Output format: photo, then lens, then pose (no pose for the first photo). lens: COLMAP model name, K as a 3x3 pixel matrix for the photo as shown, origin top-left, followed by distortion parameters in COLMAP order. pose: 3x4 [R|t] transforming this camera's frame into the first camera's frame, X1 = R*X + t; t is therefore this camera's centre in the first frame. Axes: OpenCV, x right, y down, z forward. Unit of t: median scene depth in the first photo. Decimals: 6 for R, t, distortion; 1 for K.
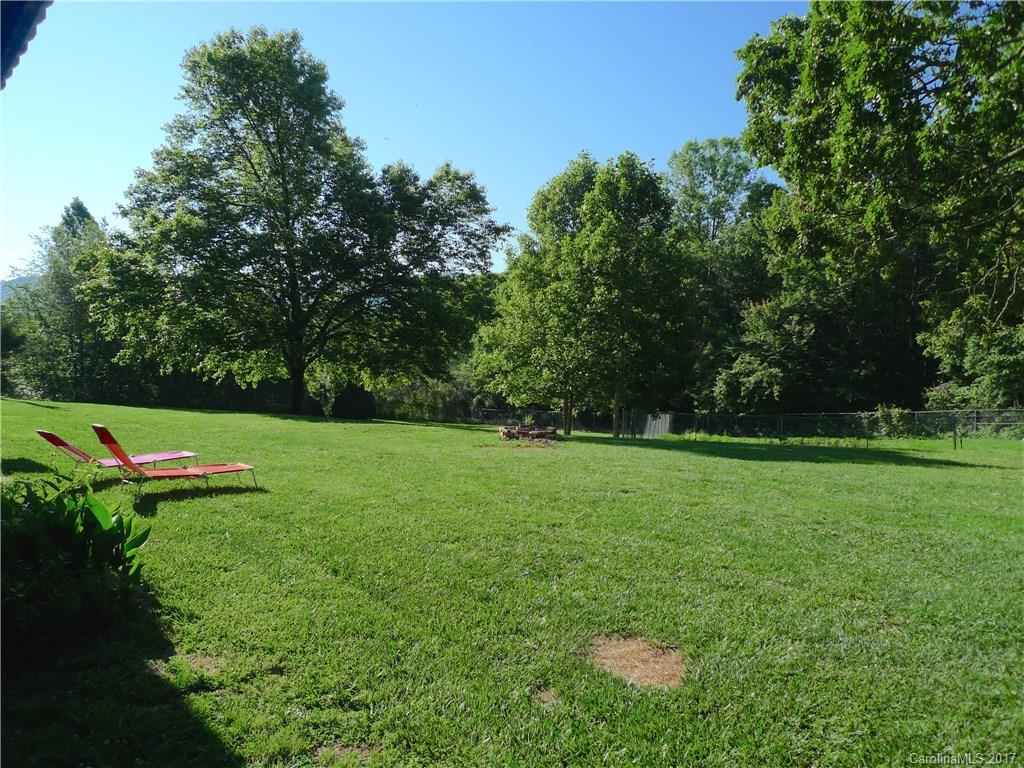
lens RADIAL K [[744.7, 0, 512.5], [0, 744.7, 385.8], [0, 0, 1]] dist [-0.023818, -0.002629]
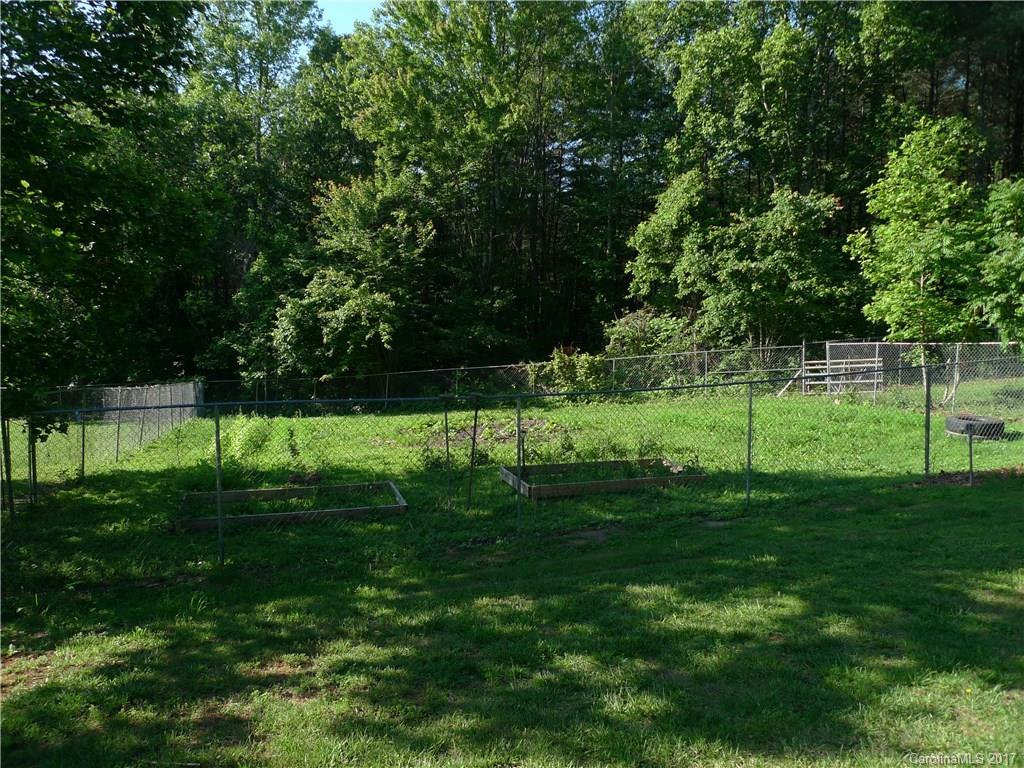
lens RADIAL K [[744.7, 0, 512.7], [0, 744.7, 384.5], [0, 0, 1]] dist [-0.023818, -0.002629]
pose [[0.834881, -0.060772, 0.547066, 0.116252], [0.029915, 0.997427, 0.065147, 0.011818], [-0.549617, -0.038025, 0.834551, 0.443374]]
